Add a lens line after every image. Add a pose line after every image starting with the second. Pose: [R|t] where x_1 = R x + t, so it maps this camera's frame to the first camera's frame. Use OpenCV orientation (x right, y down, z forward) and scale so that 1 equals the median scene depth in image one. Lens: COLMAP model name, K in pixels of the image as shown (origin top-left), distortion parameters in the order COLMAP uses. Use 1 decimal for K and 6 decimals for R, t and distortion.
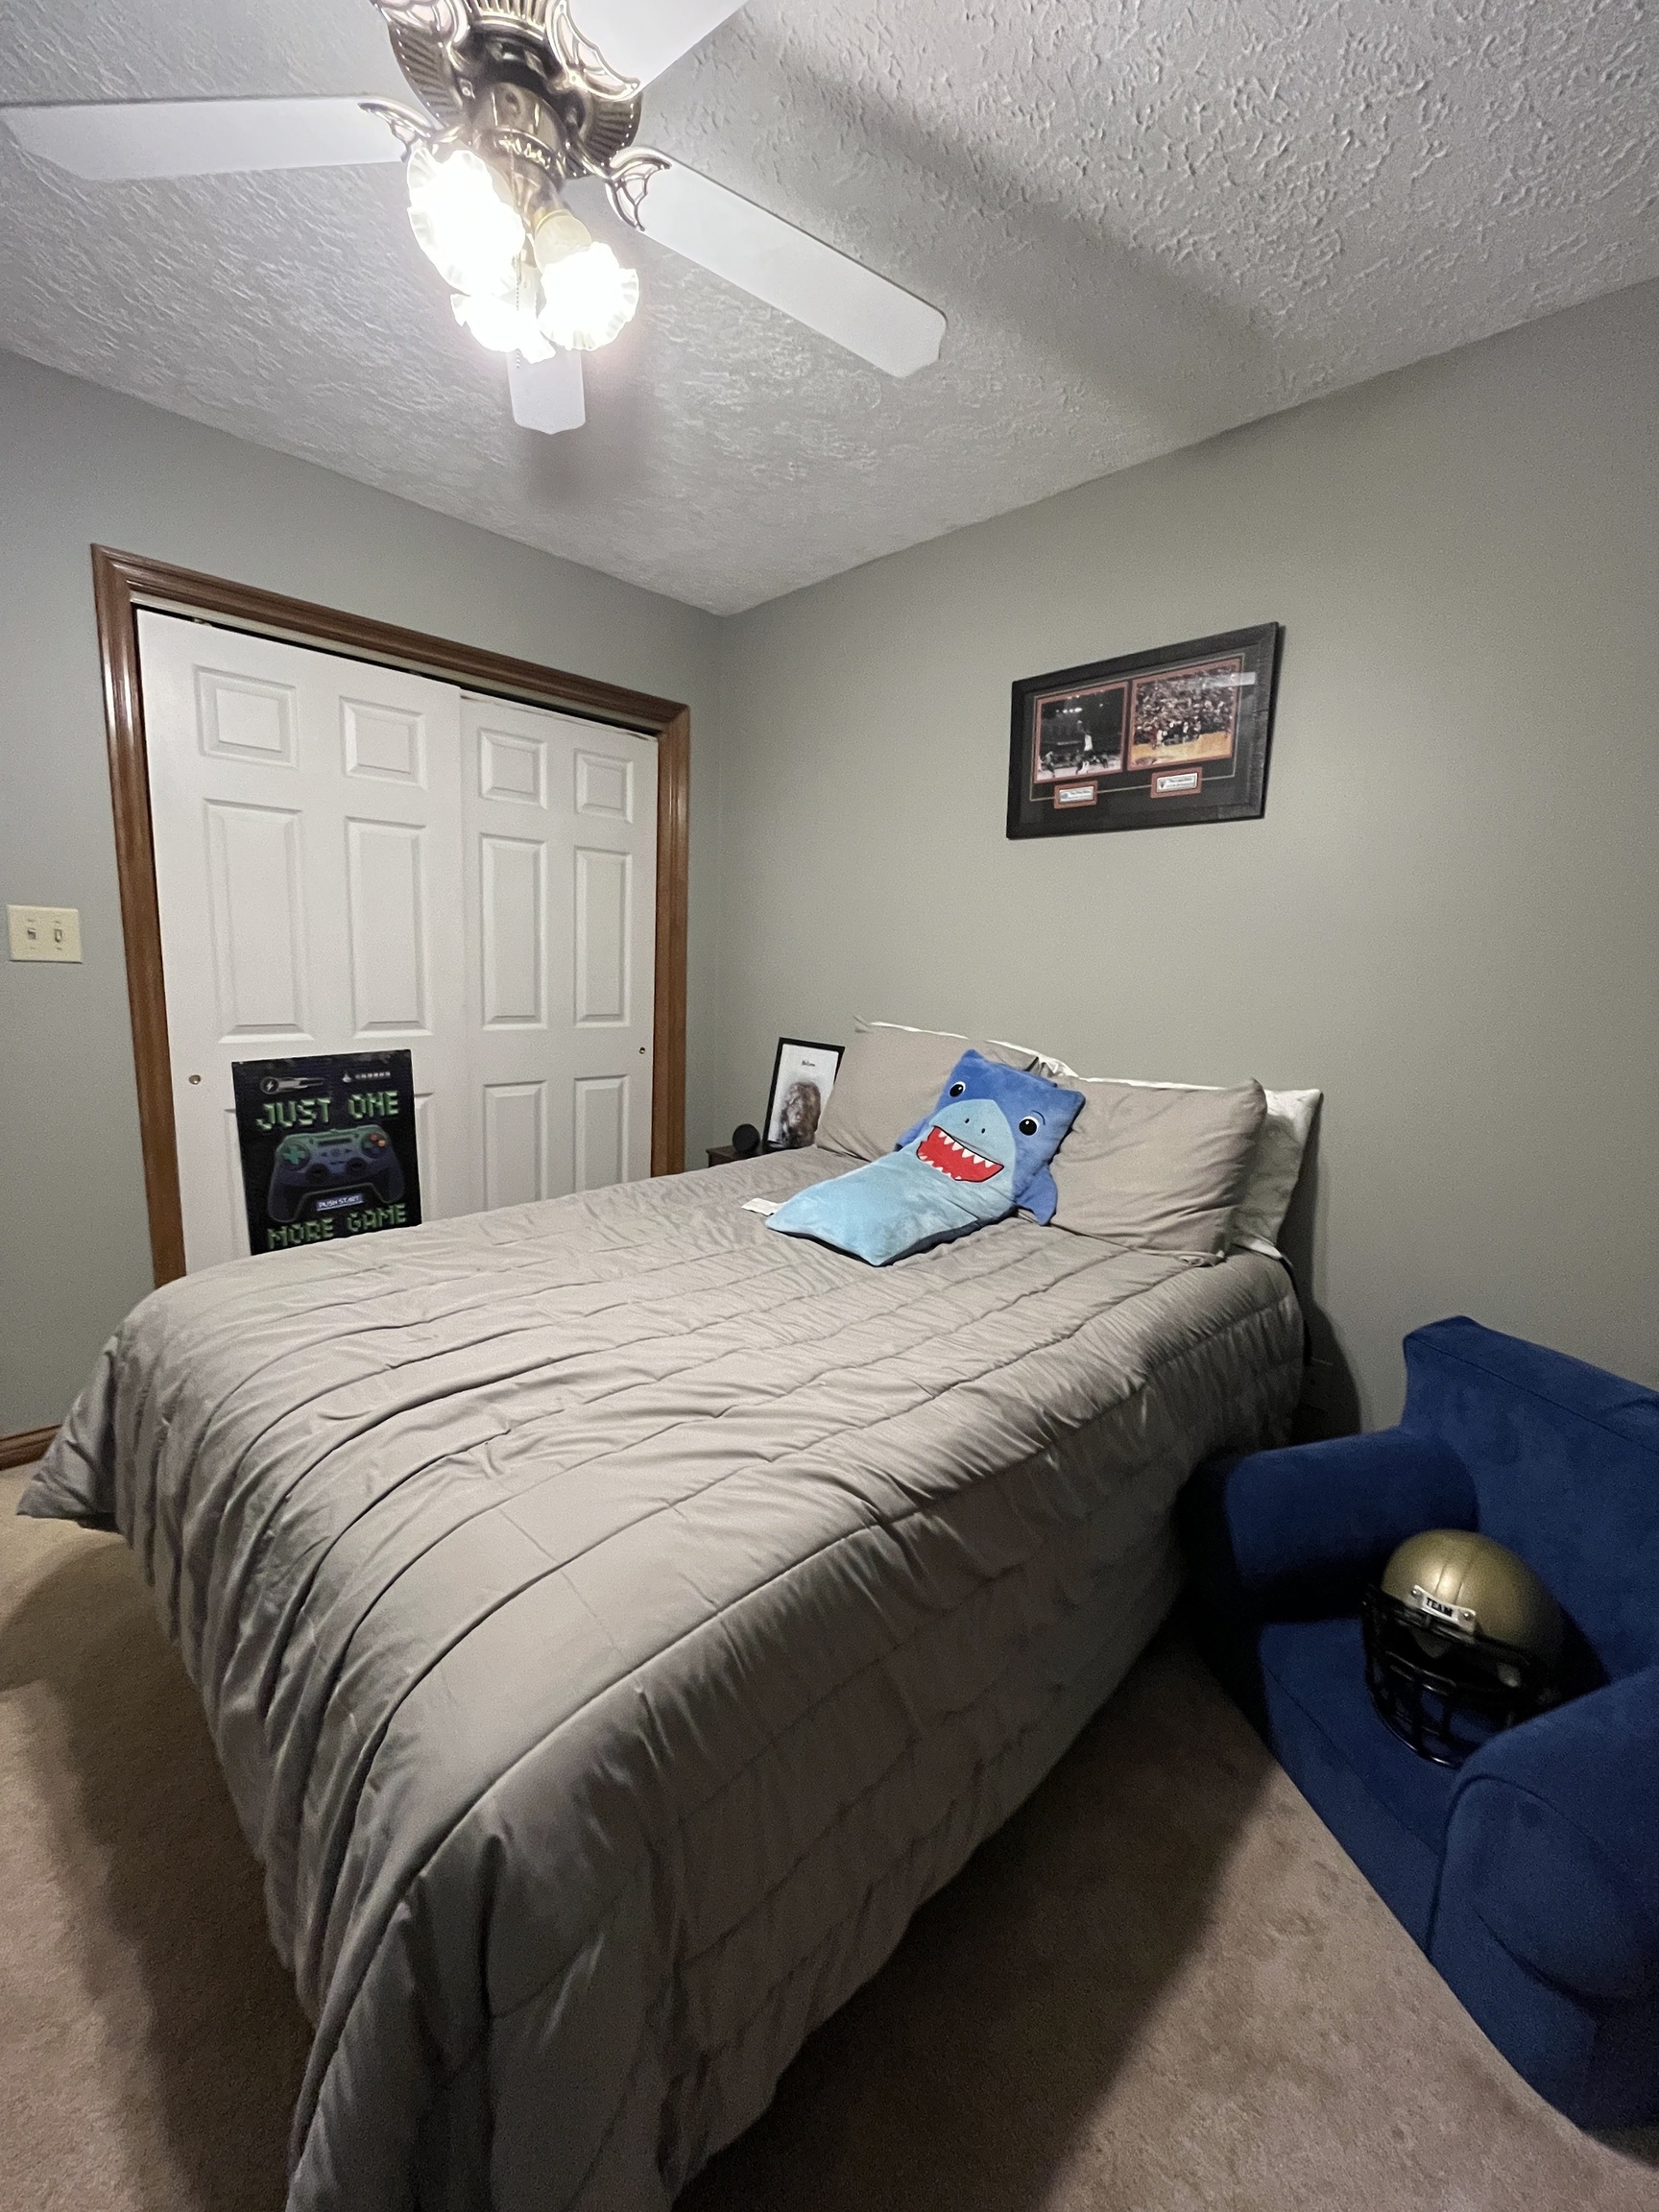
lens RADIAL K [[891.0, 0, 828.7], [0, 891.0, 1093.9], [0, 0, 1]] dist [-0.001484, -0.000153]
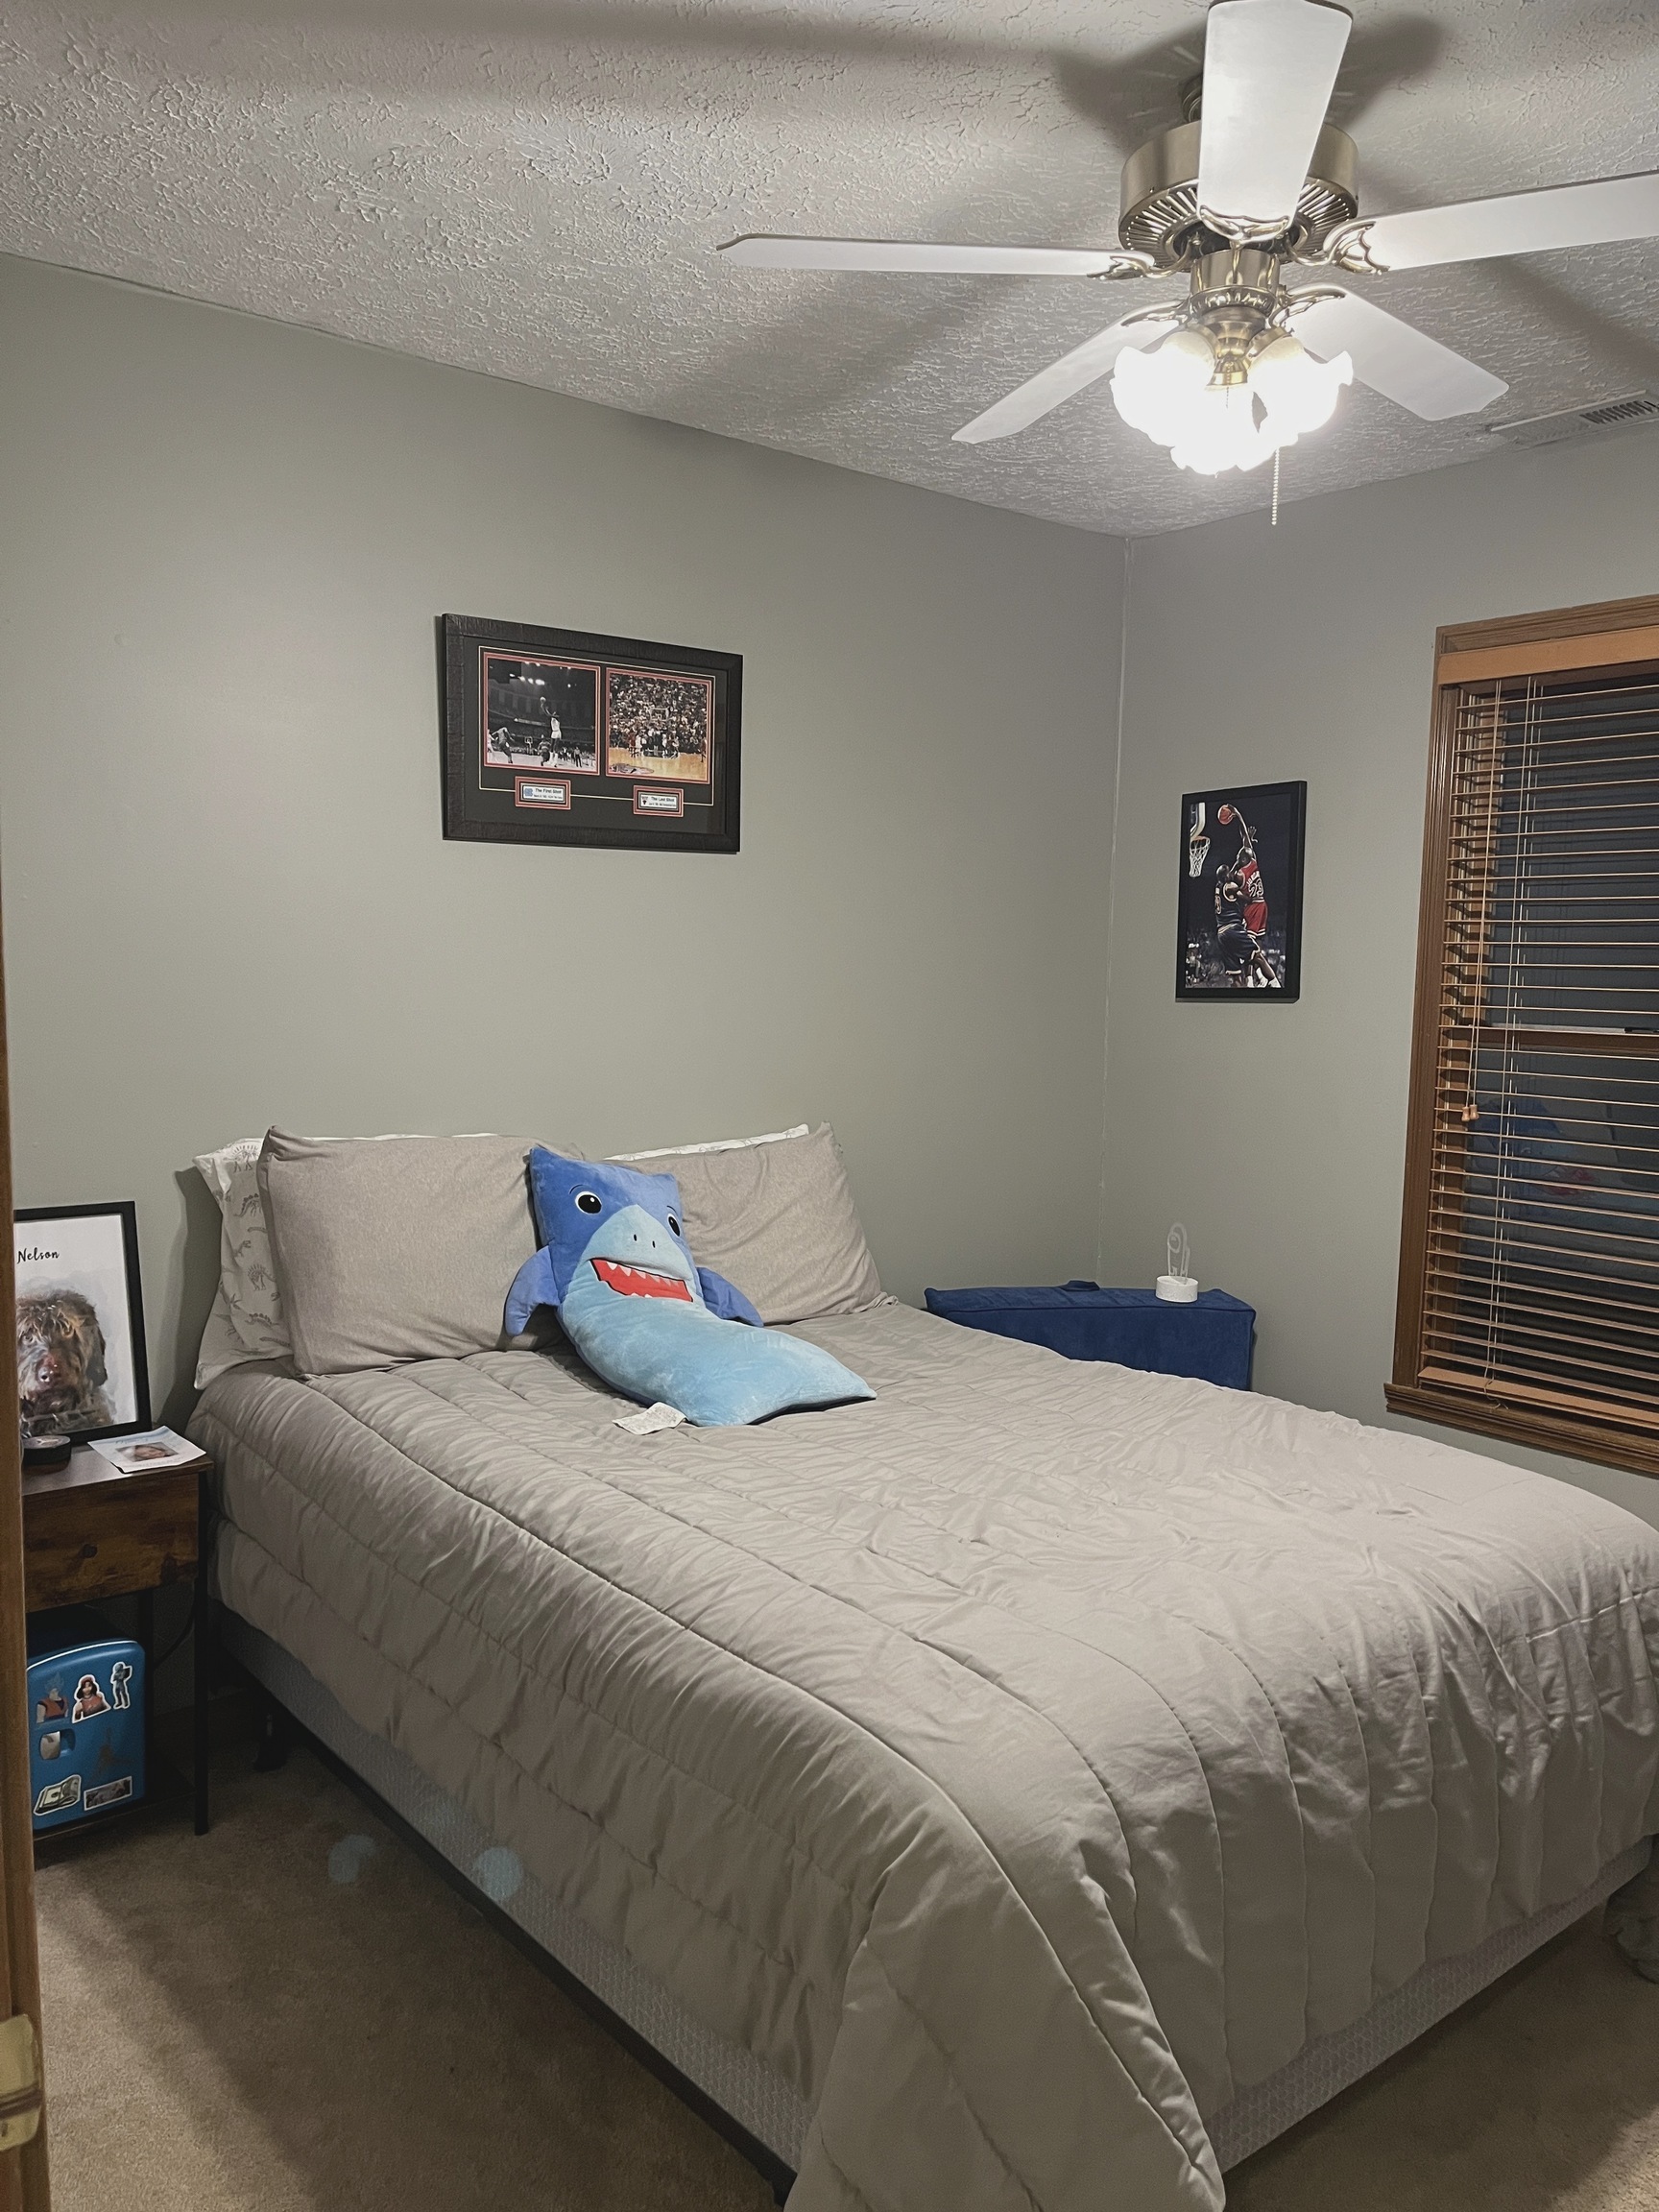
lens RADIAL K [[1663.4, 0, 830.0], [0, 1663.4, 1110.0], [0, 0, 1]] dist [0.076807, -0.101073]
pose [[0.105848, -0.127659, 0.986154, -1.165971], [0.149367, 0.982514, 0.111156, -0.201491], [-0.983100, 0.135533, 0.123065, 0.649575]]
